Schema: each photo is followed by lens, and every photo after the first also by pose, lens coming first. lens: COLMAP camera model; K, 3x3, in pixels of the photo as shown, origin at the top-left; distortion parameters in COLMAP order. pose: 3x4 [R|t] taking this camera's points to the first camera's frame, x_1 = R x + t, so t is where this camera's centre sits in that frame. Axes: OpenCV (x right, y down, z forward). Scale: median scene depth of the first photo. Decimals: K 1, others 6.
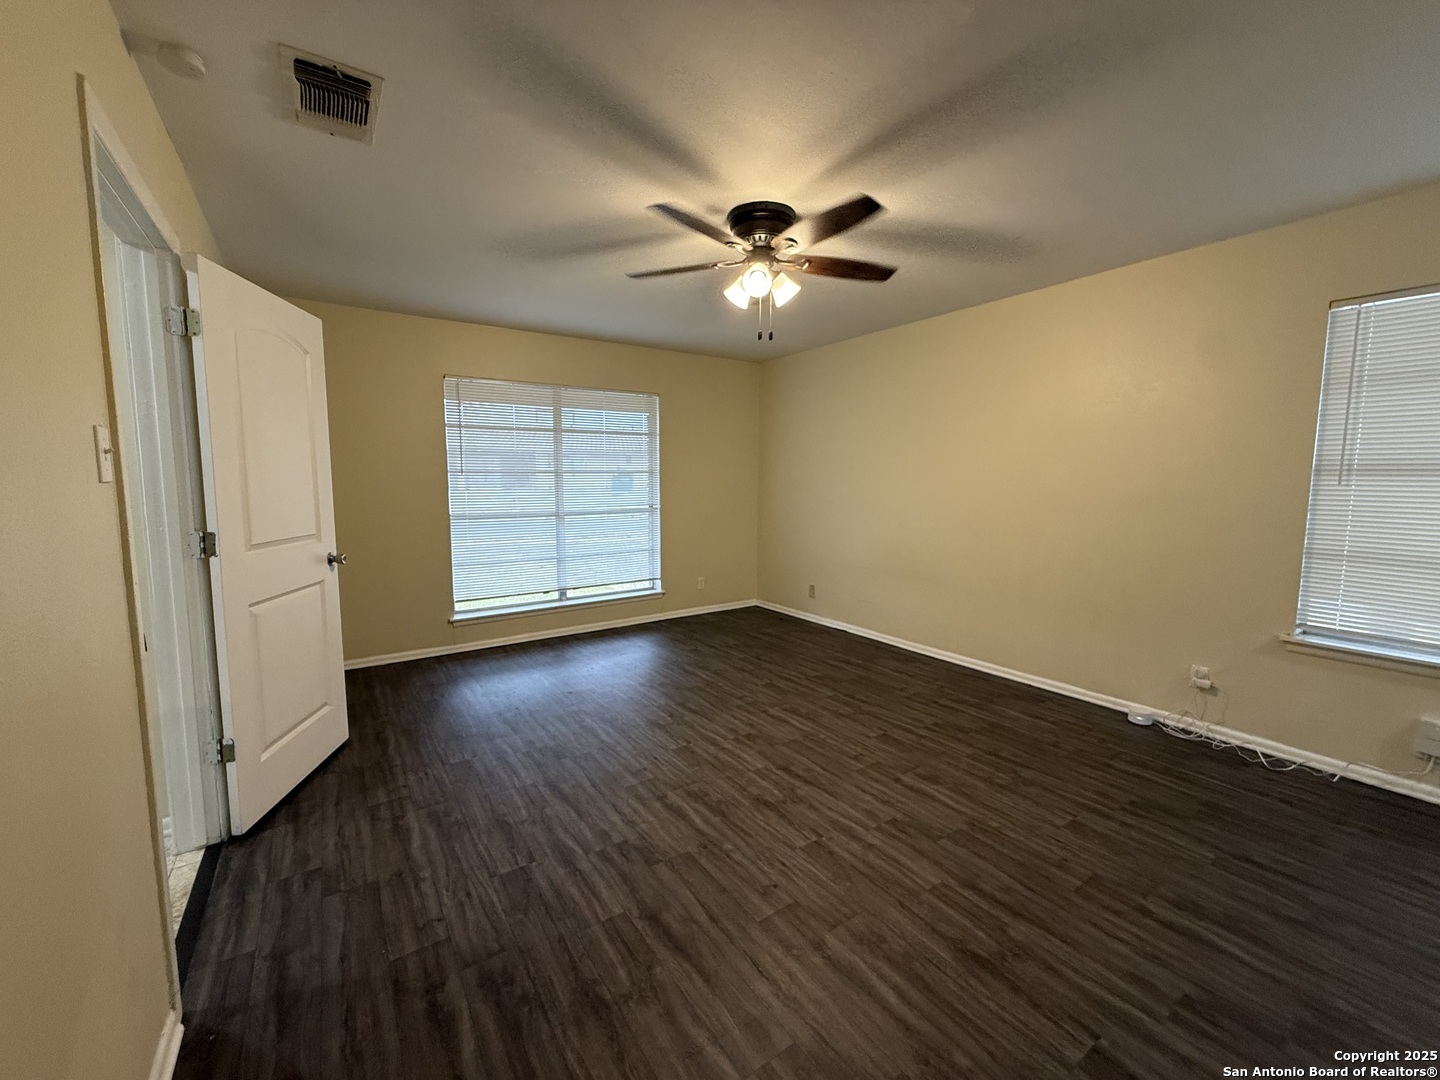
lens RADIAL K [[575.1, 0, 713.3], [0, 575.1, 537.2], [0, 0, 1]] dist [-0.000373, -0.000280]
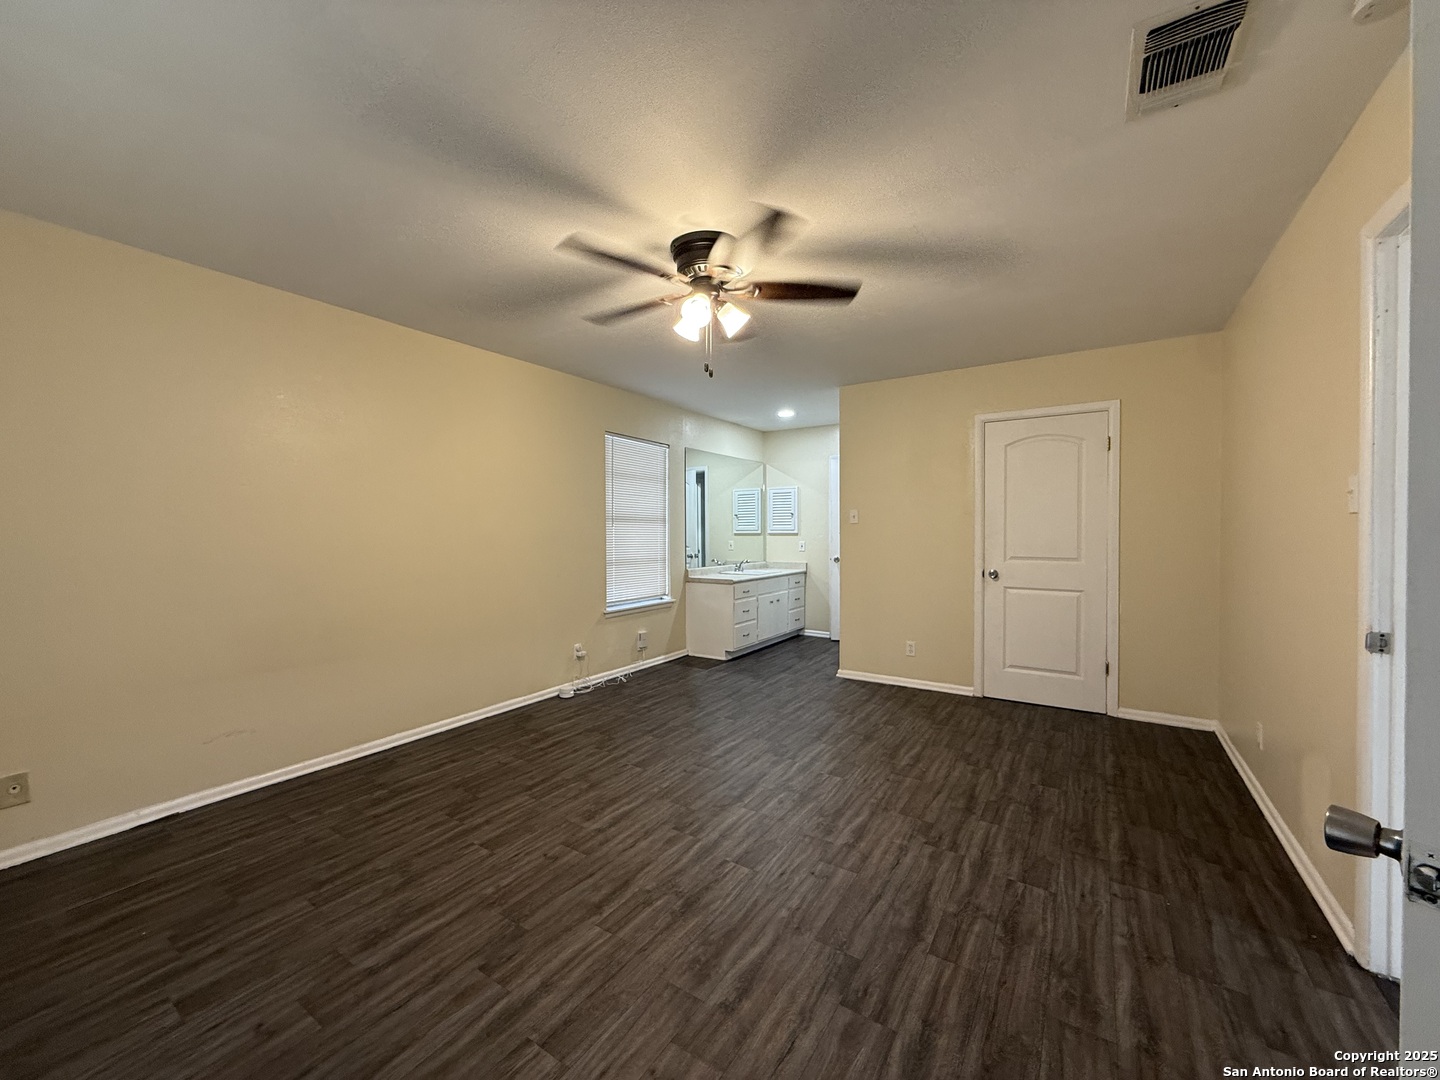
lens RADIAL K [[575.1, 0, 713.3], [0, 575.1, 537.2], [0, 0, 1]] dist [-0.000373, -0.000280]
pose [[-0.383432, -0.011846, 0.923493, -0.823623], [0.095538, 0.994045, 0.052418, -0.122934], [-0.918614, 0.108327, -0.380017, 1.415200]]
